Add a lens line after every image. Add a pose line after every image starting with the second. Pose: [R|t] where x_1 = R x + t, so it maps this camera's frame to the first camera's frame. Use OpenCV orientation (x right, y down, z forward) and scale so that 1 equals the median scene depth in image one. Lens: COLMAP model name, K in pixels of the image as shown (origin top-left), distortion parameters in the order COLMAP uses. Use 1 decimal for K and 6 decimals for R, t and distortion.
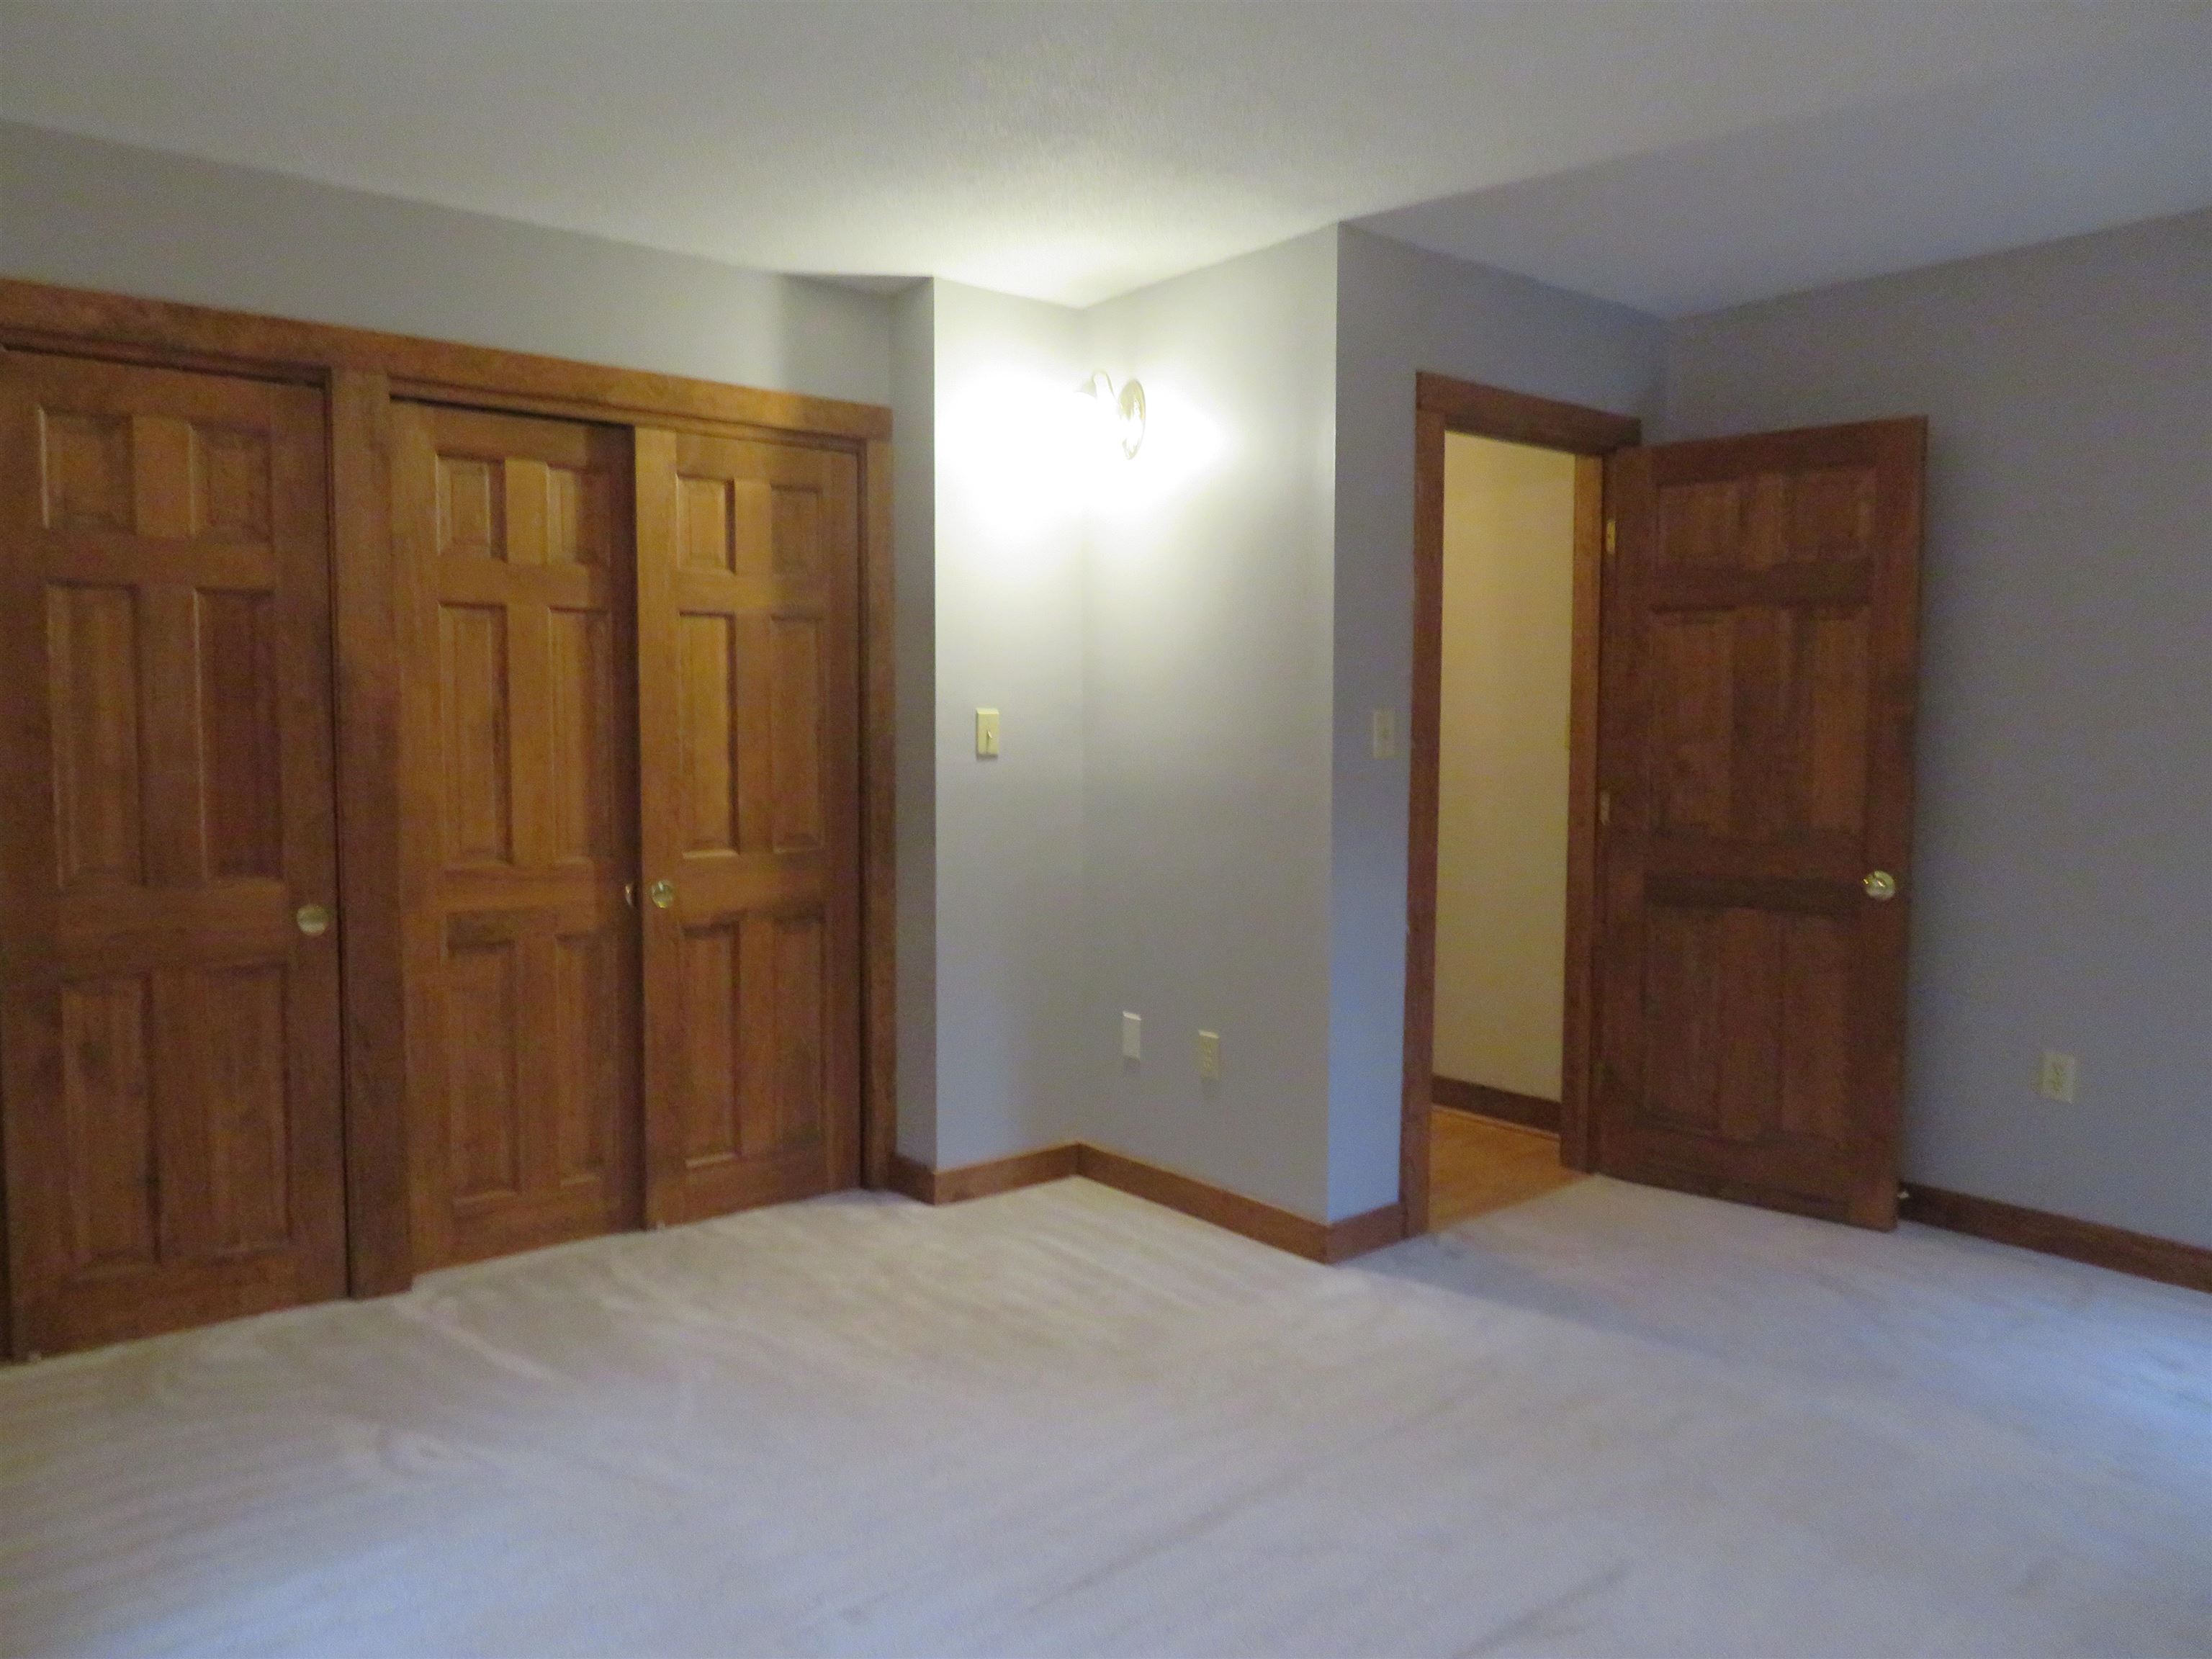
lens RADIAL K [[1573.8, 0, 1102.2], [0, 1573.8, 831.1], [0, 0, 1]] dist [-0.020266, 0.012985]
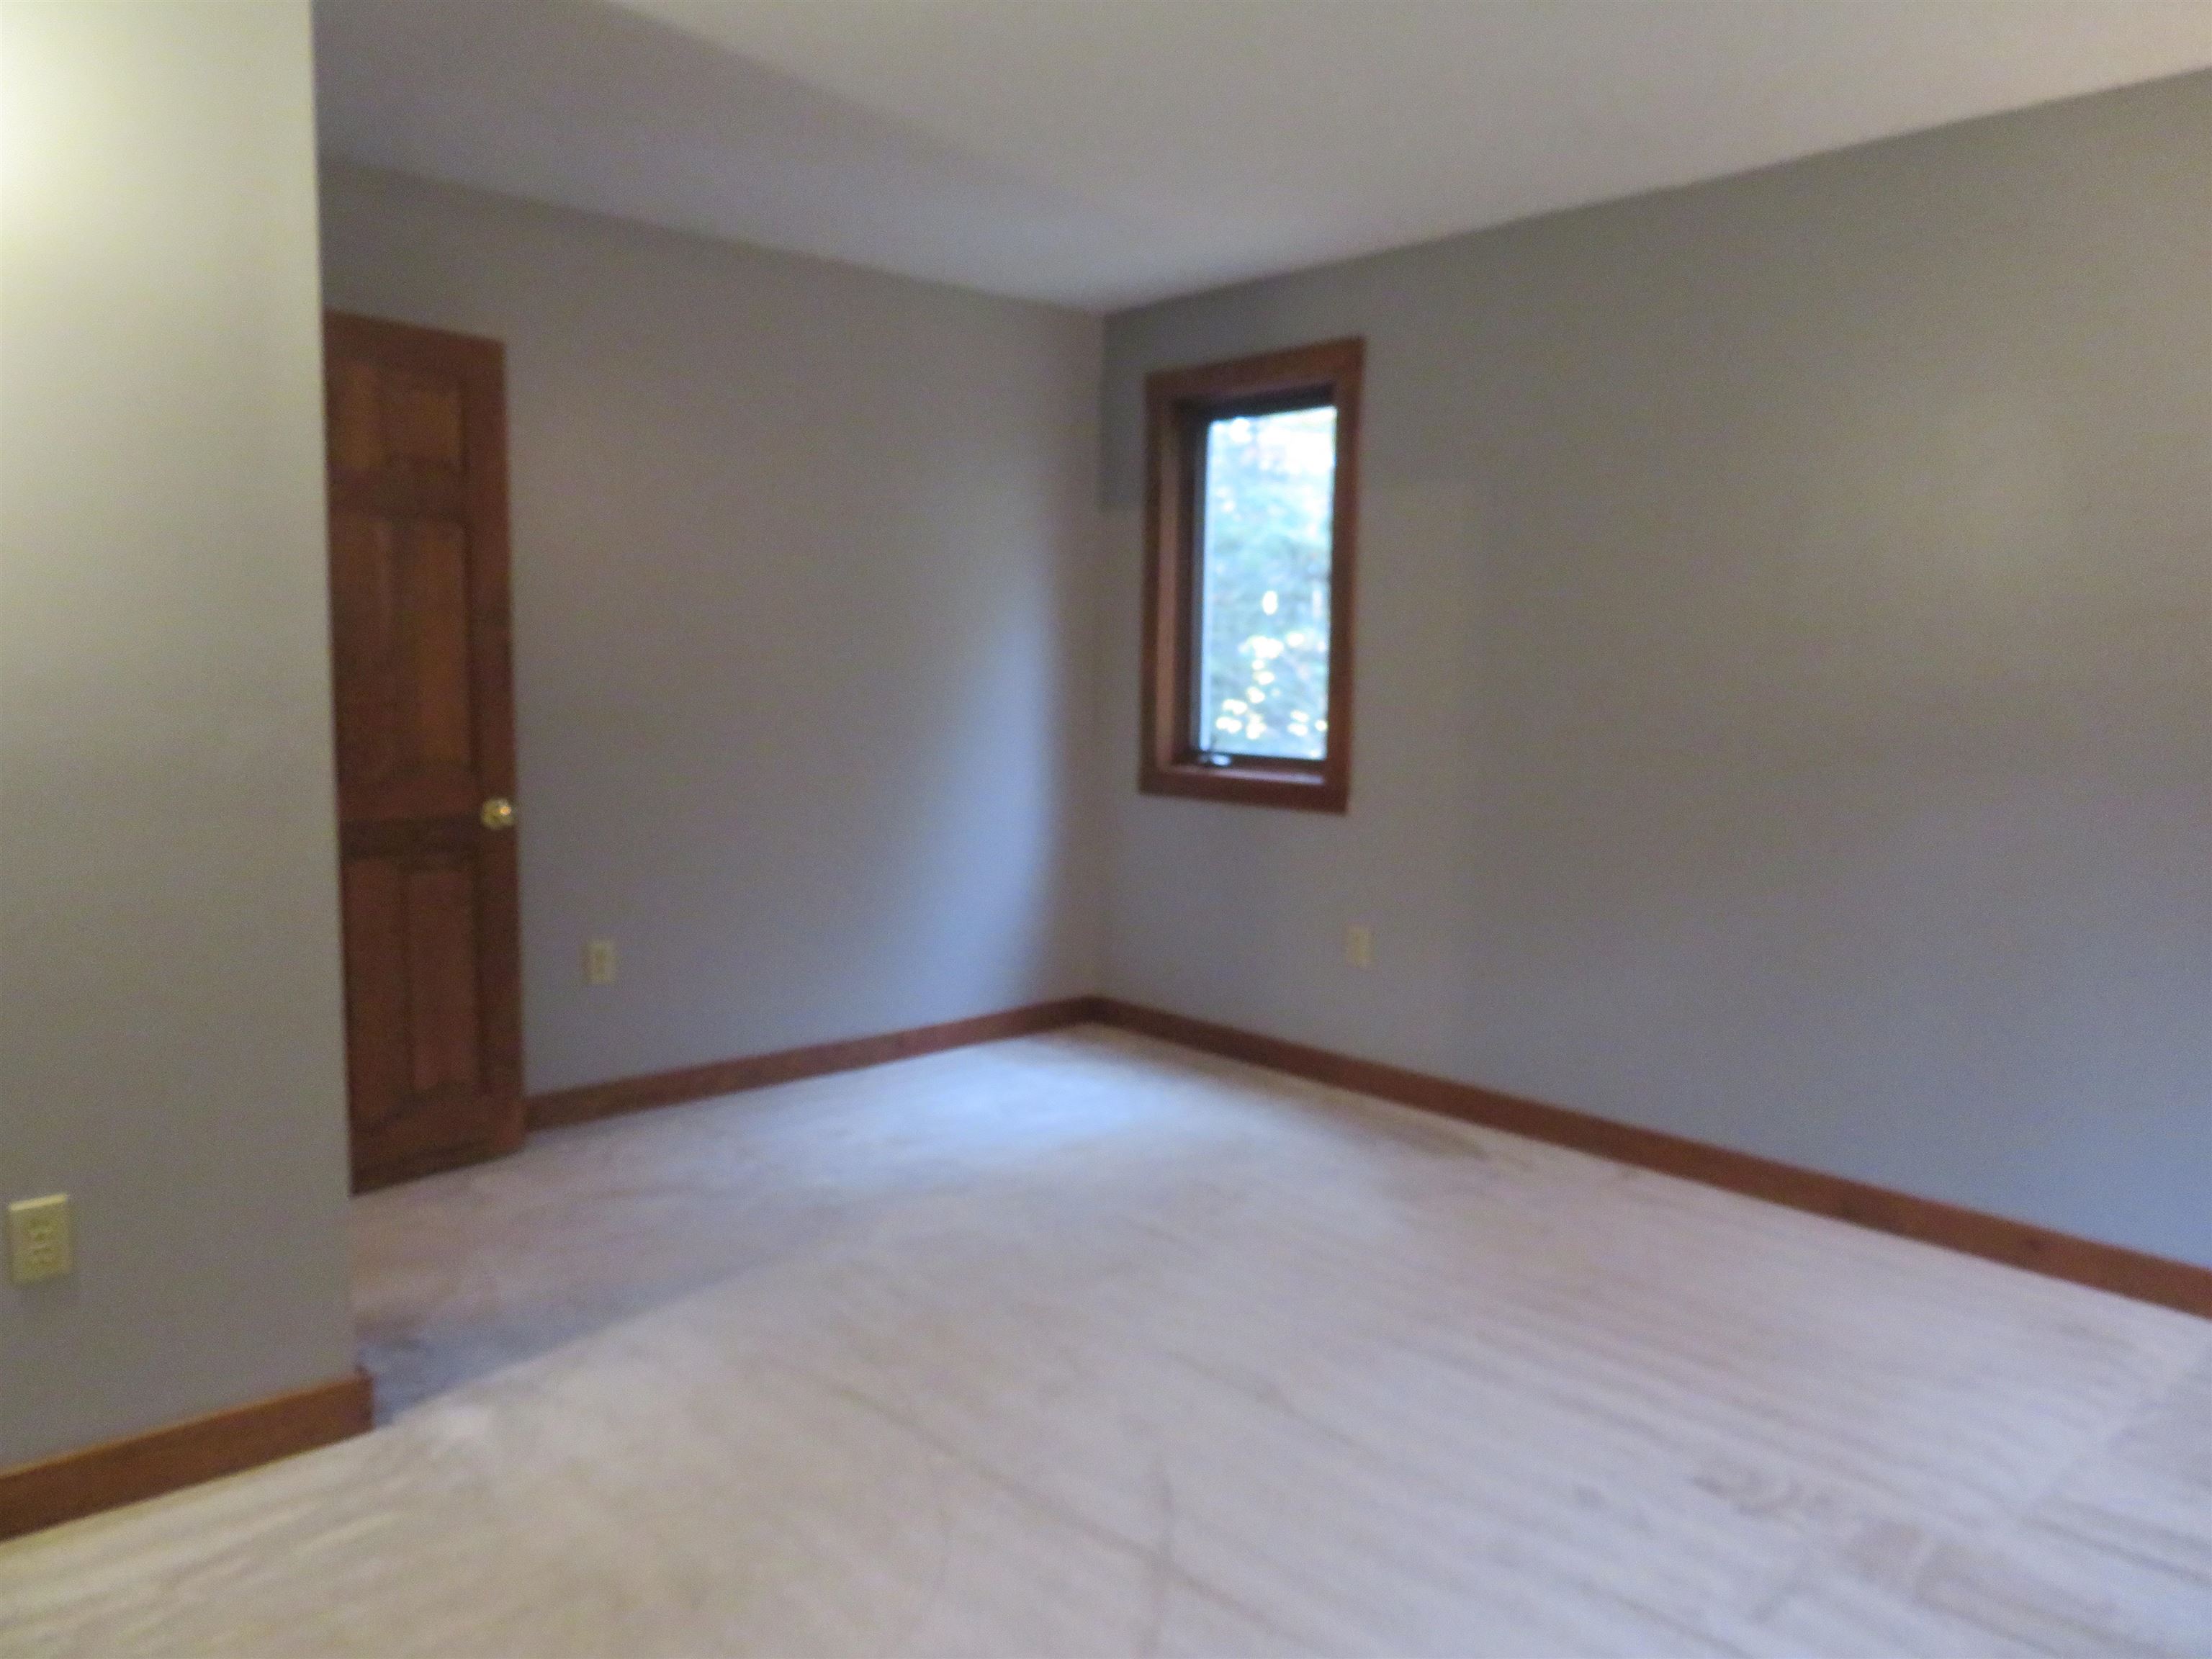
lens RADIAL K [[1573.8, 0, 1102.2], [0, 1573.8, 824.3], [0, 0, 1]] dist [-0.020266, 0.012985]
pose [[-0.063844, -0.105026, 0.992418, -0.531858], [0.059825, 0.992256, 0.108857, -0.044589], [-0.996165, 0.066322, -0.057066, 0.697892]]
